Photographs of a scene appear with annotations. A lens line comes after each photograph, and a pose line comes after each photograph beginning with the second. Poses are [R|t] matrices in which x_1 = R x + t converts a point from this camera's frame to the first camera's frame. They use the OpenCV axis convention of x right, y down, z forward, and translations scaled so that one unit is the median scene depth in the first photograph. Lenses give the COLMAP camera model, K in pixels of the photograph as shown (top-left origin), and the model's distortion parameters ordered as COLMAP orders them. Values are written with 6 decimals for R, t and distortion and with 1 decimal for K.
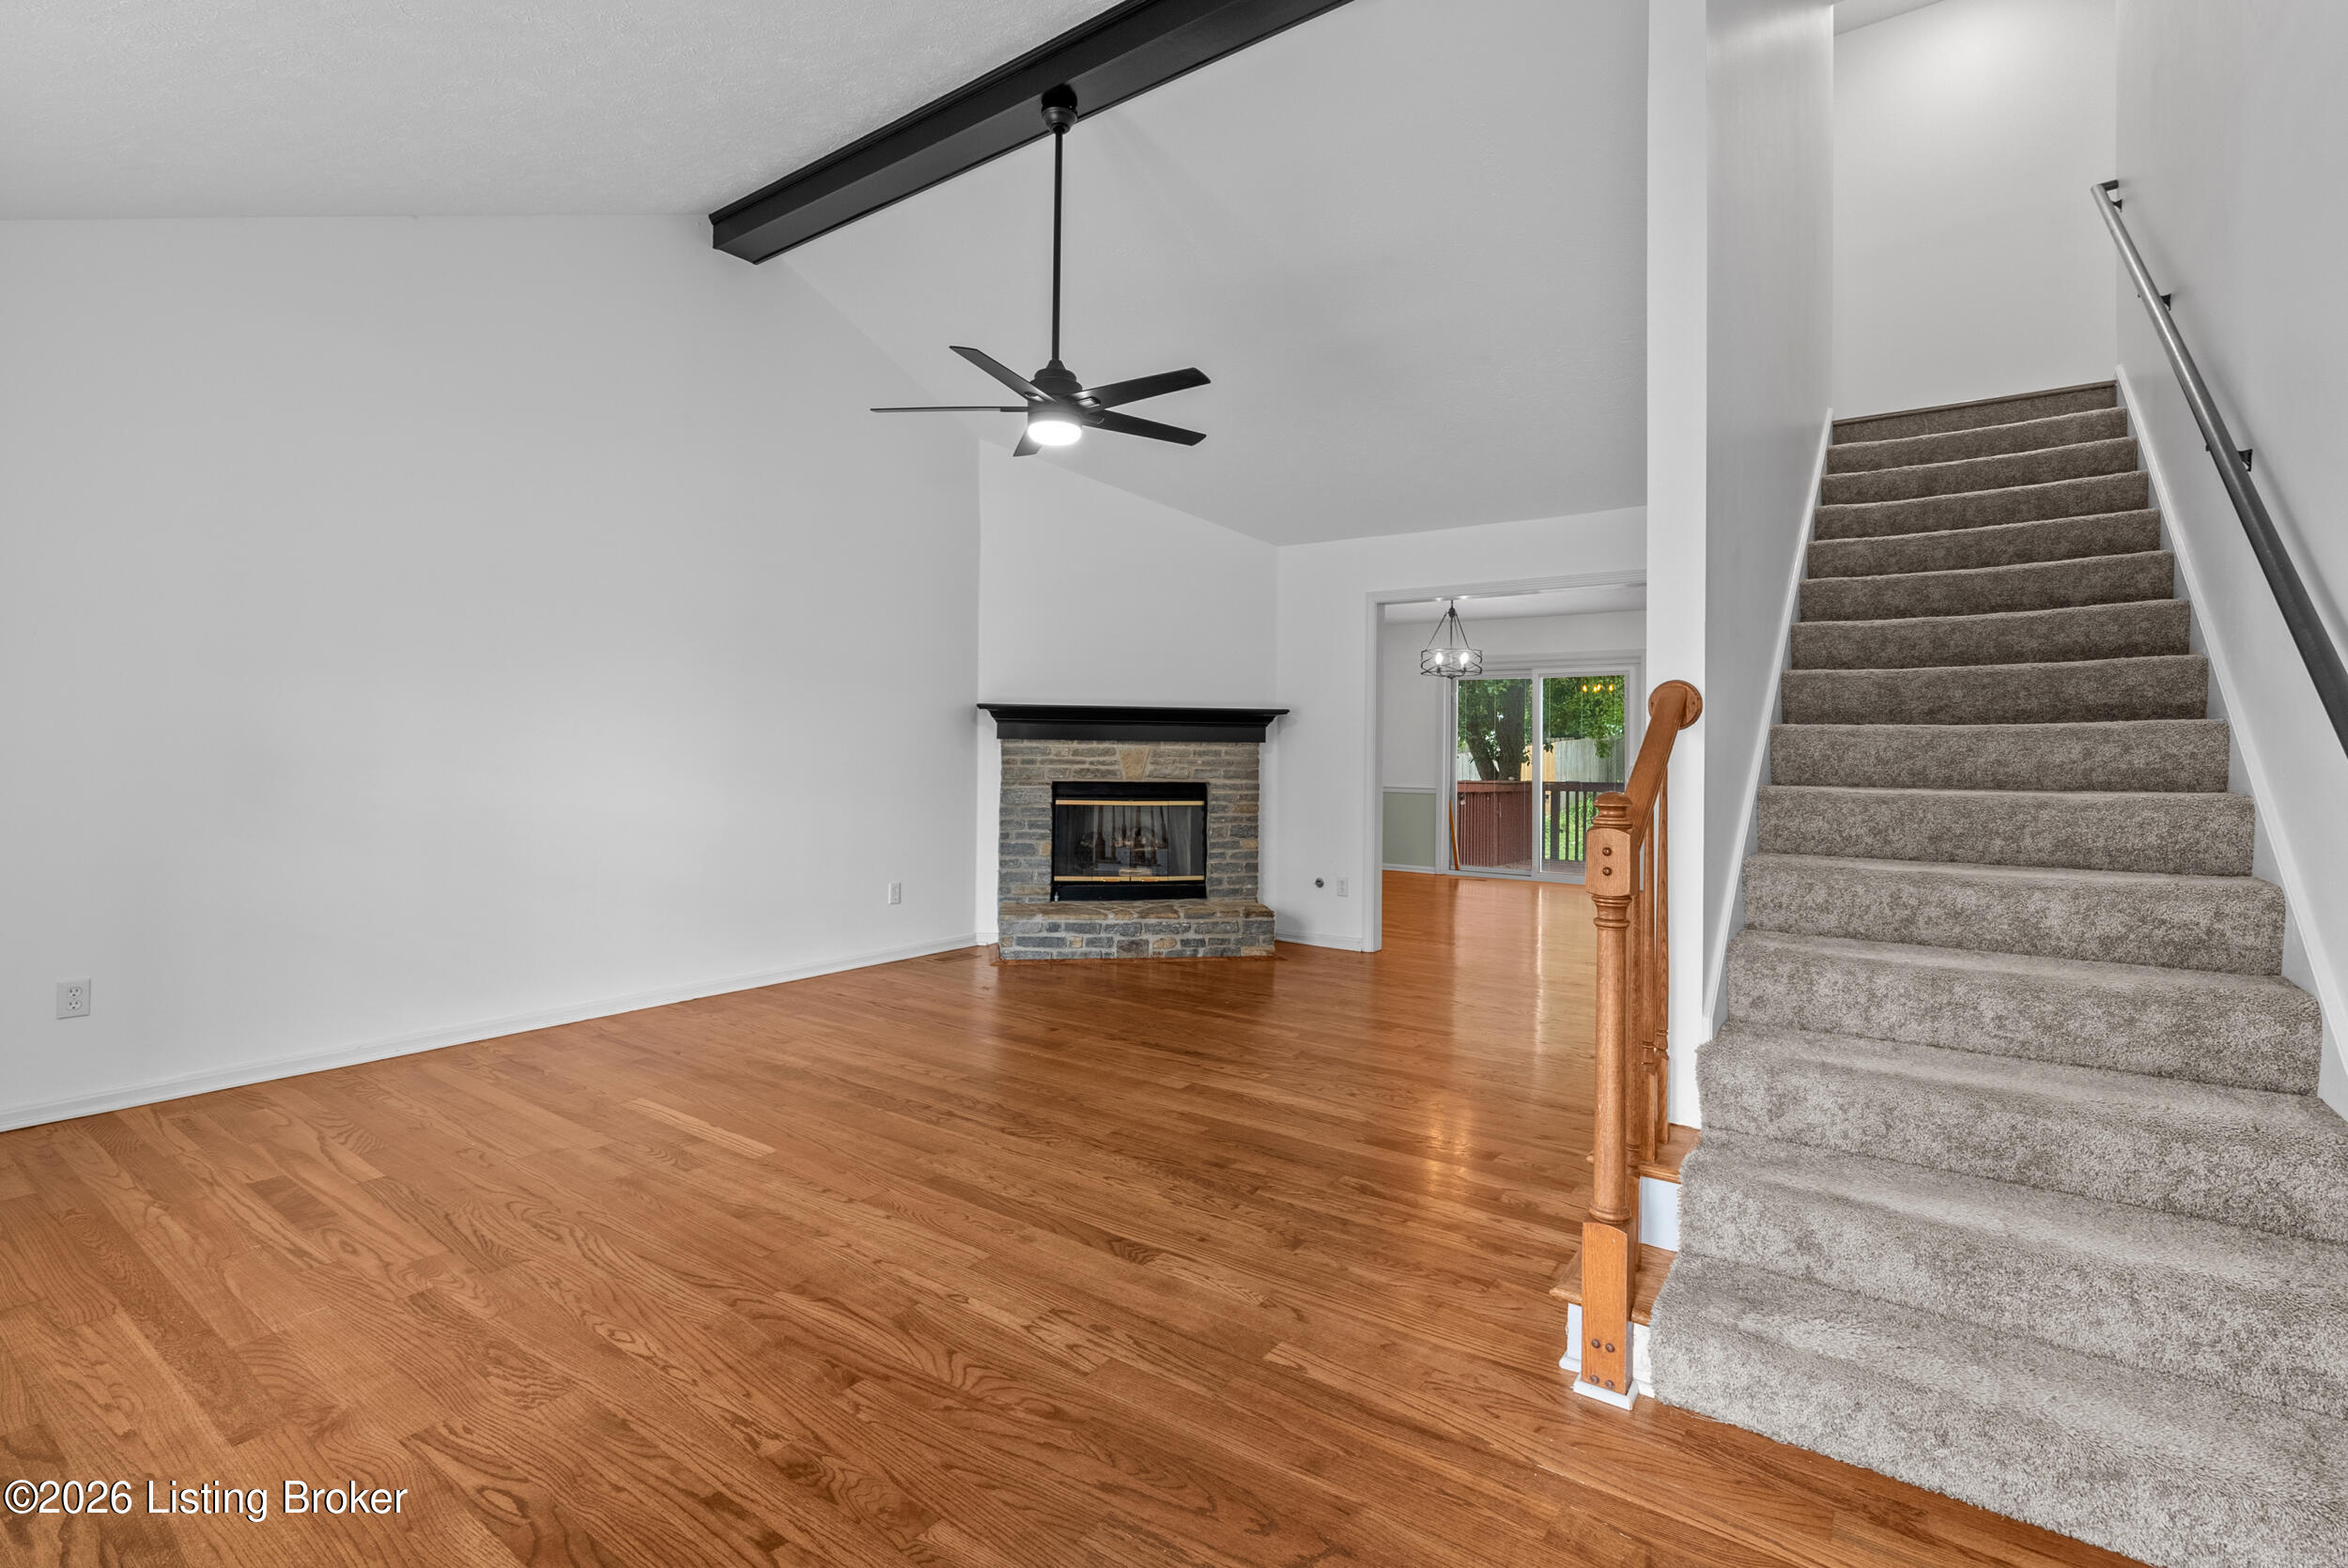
lens RADIAL K [[1062.5, 0, 1186.2], [0, 1062.5, 738.8], [0, 0, 1]] dist [-0.009979, 0.002634]
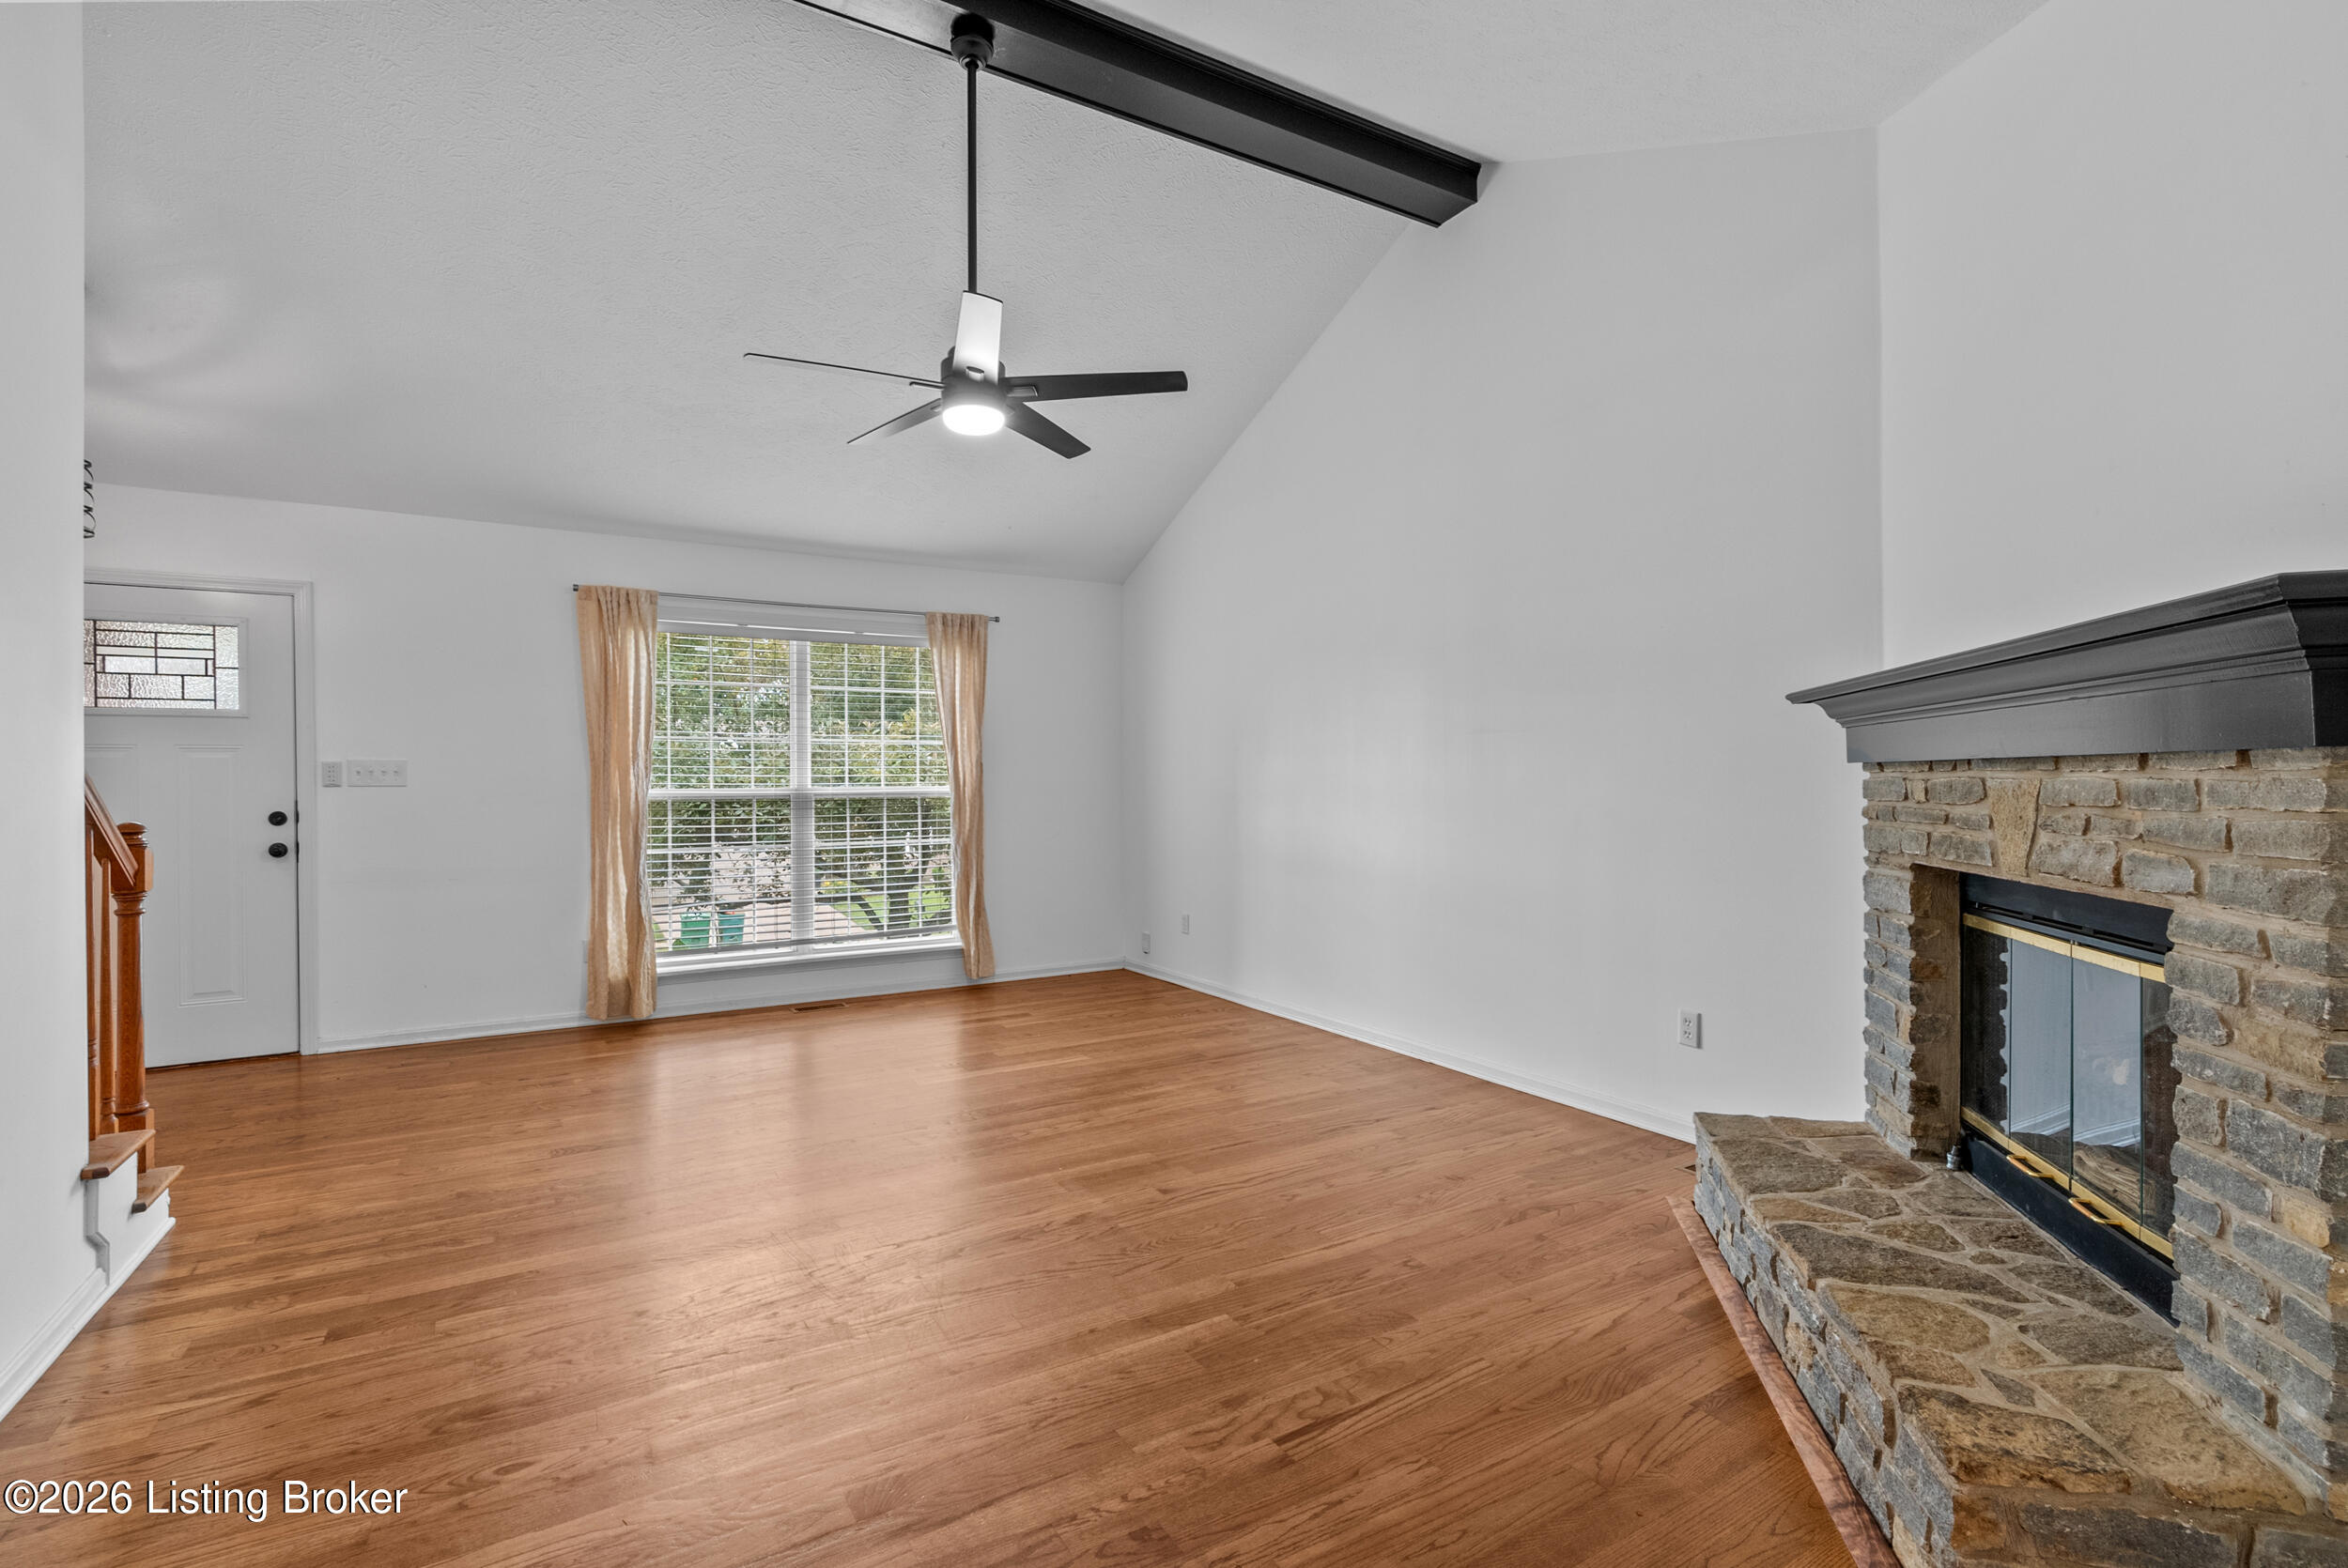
lens RADIAL K [[1062.5, 0, 1167.2], [0, 1062.5, 785.5], [0, 0, 1]] dist [-0.009979, 0.002634]
pose [[-0.410620, -0.008389, -0.911768, 0.370823], [0.013131, 0.999800, -0.015112, 0.012933], [0.911712, -0.018177, -0.410427, 0.942206]]
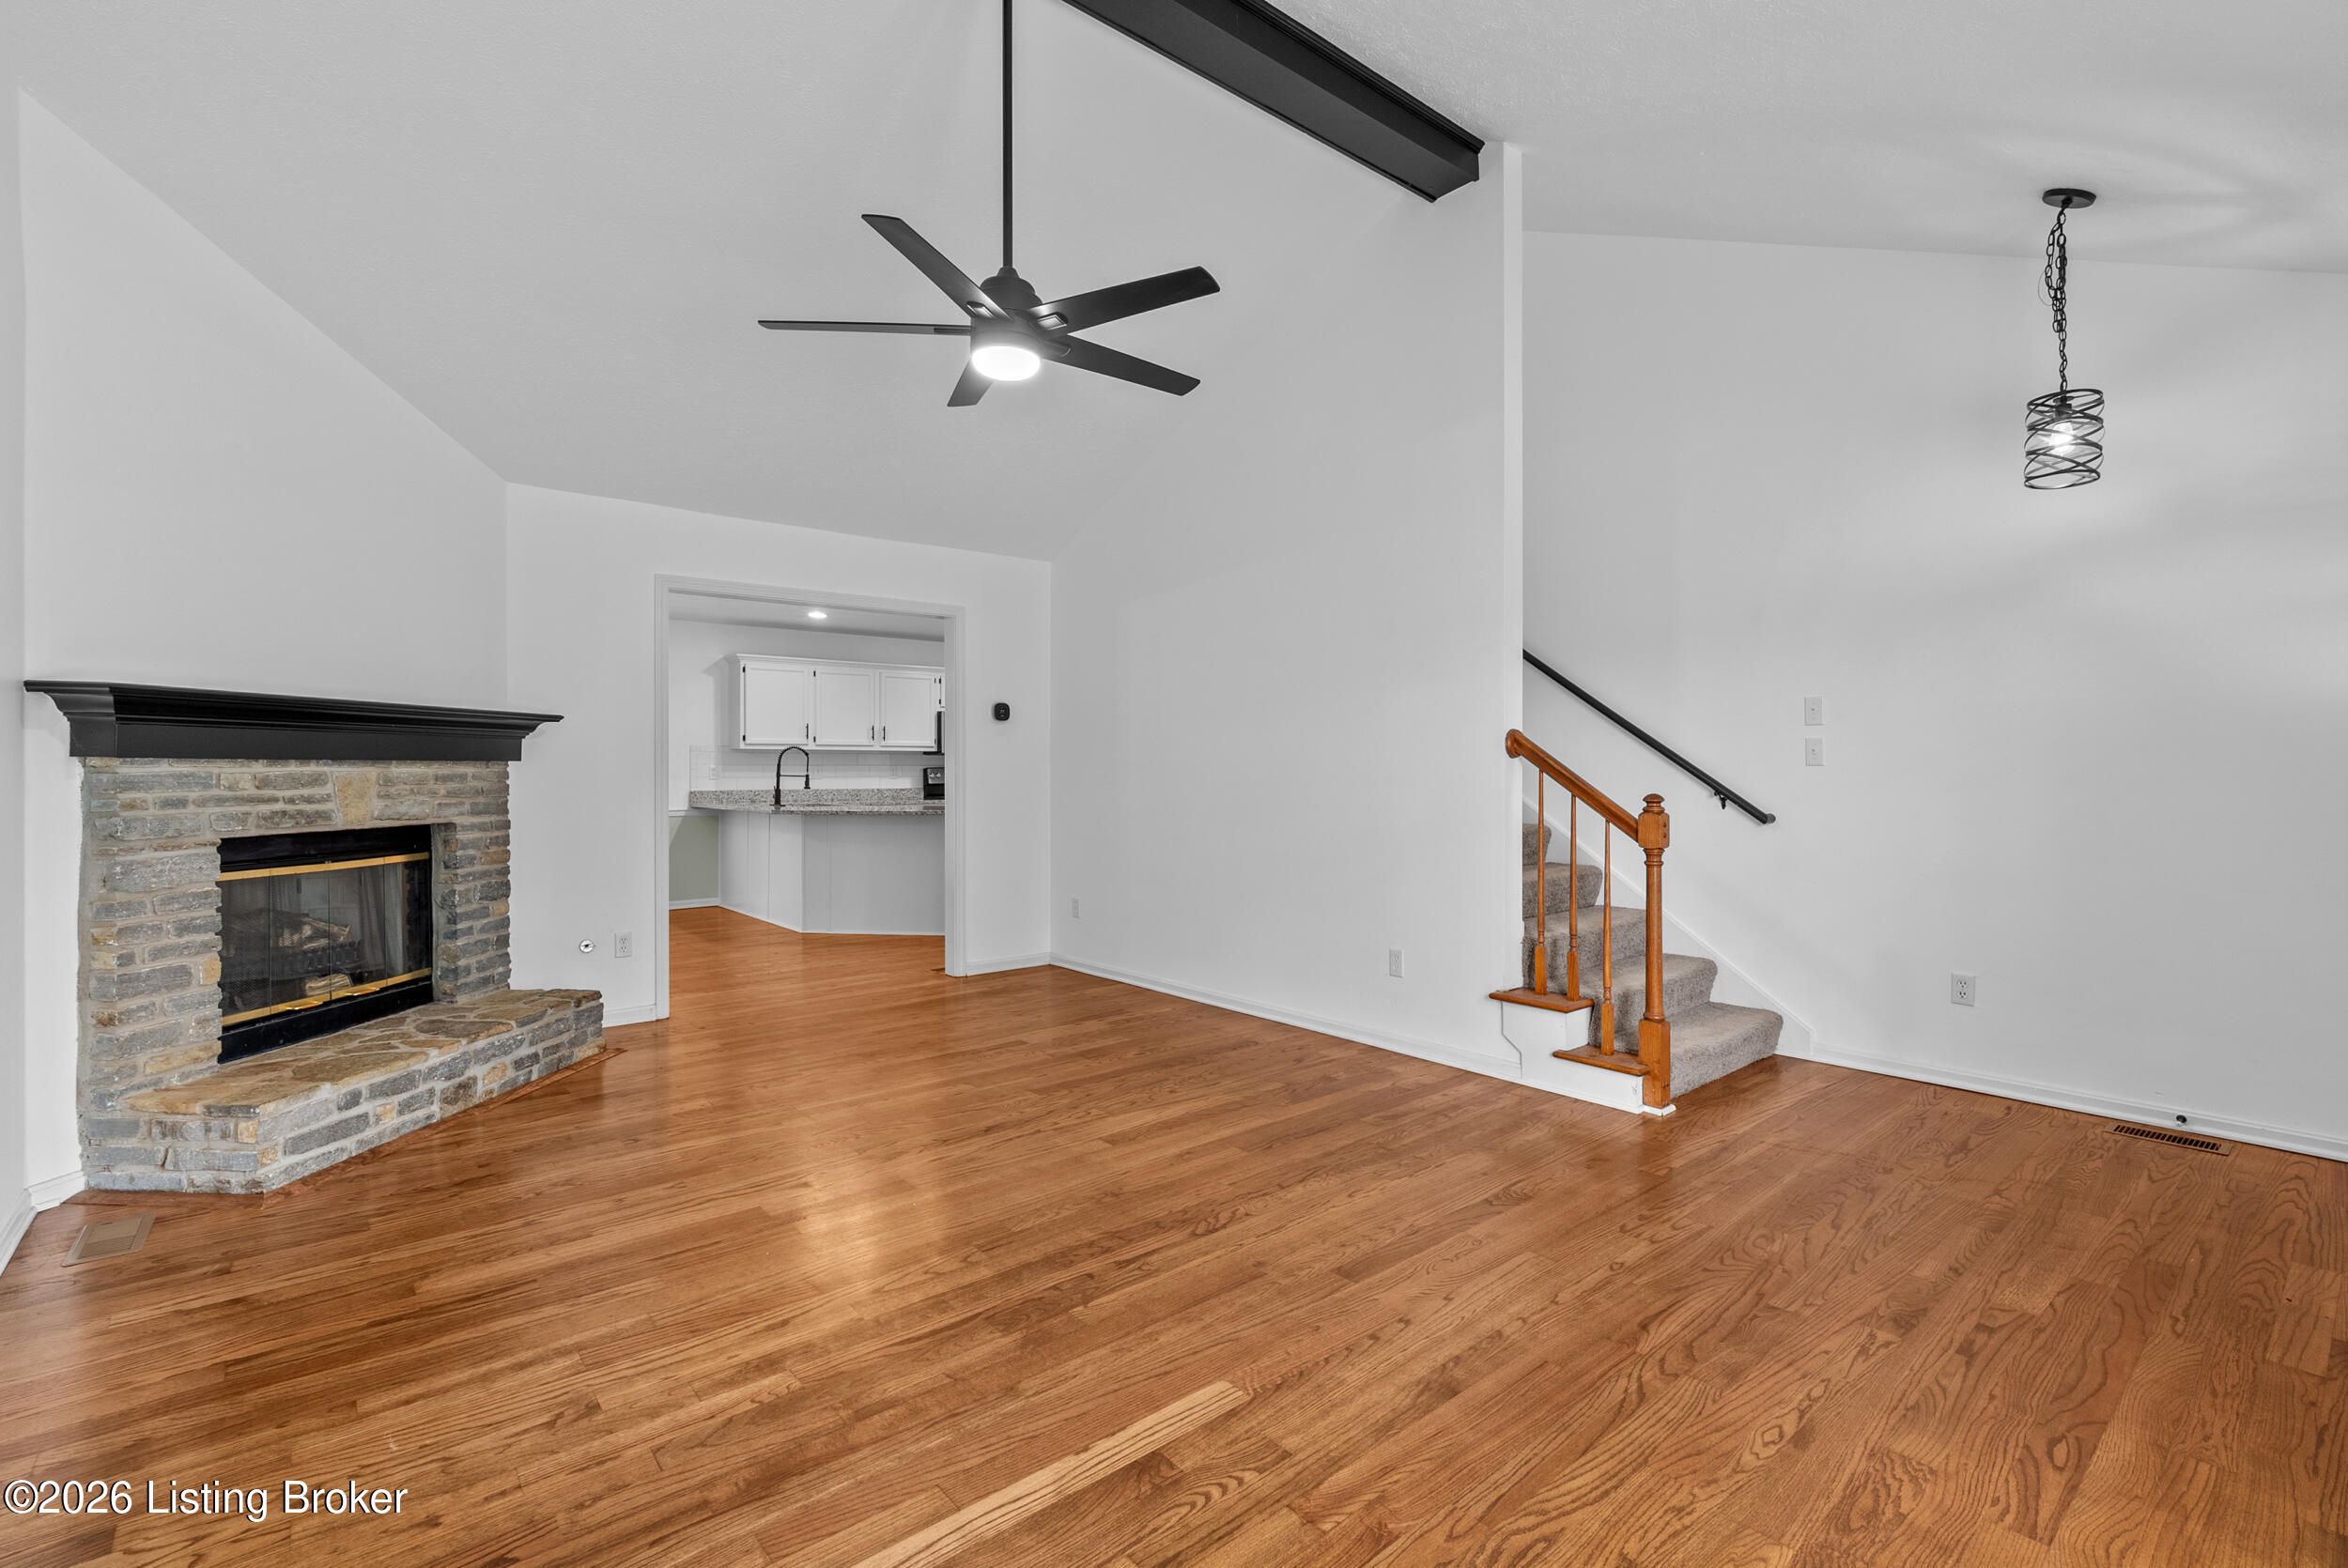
lens RADIAL K [[1062.5, 0, 1164.0], [0, 1062.5, 771.8], [0, 0, 1]] dist [-0.009979, 0.002634]
pose [[0.258905, -0.017574, 0.965743, -0.527303], [-0.006211, 0.999784, 0.019858, -0.006083], [-0.965883, -0.011139, 0.258740, 0.438899]]
